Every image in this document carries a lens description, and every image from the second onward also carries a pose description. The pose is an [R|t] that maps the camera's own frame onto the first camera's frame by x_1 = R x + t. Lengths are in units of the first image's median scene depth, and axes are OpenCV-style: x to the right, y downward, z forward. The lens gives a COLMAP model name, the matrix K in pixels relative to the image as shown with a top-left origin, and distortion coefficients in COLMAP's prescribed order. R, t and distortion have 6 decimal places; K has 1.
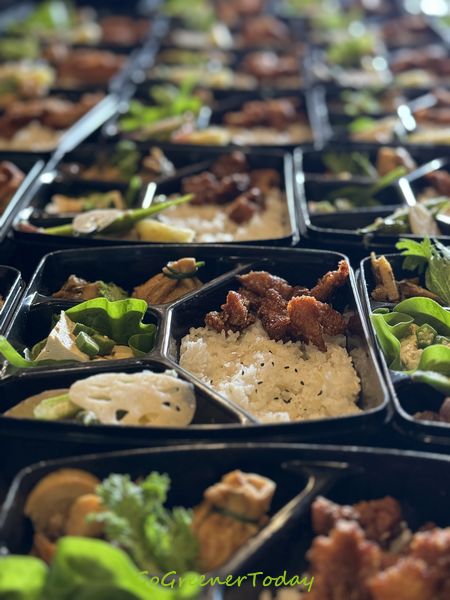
lens RADIAL K [[1001.9, 0, 225.3], [0, 1001.9, 302.0], [0, 0, 1]] dist [0.010784, 0.000000]
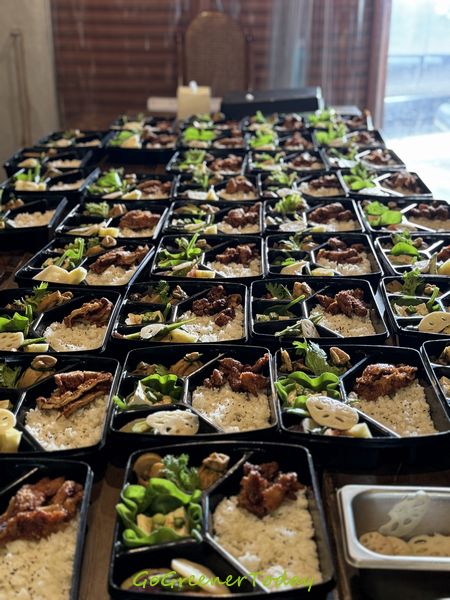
lens RADIAL K [[797.9, 0, 225.4], [0, 797.9, 296.4], [0, 0, 1]] dist [-0.045552, 0.000000]
pose [[0.999775, -0.020479, -0.005513, 0.043887], [0.020389, 0.999666, -0.015881, -0.150069], [0.005837, 0.015765, 0.999859, -0.793027]]
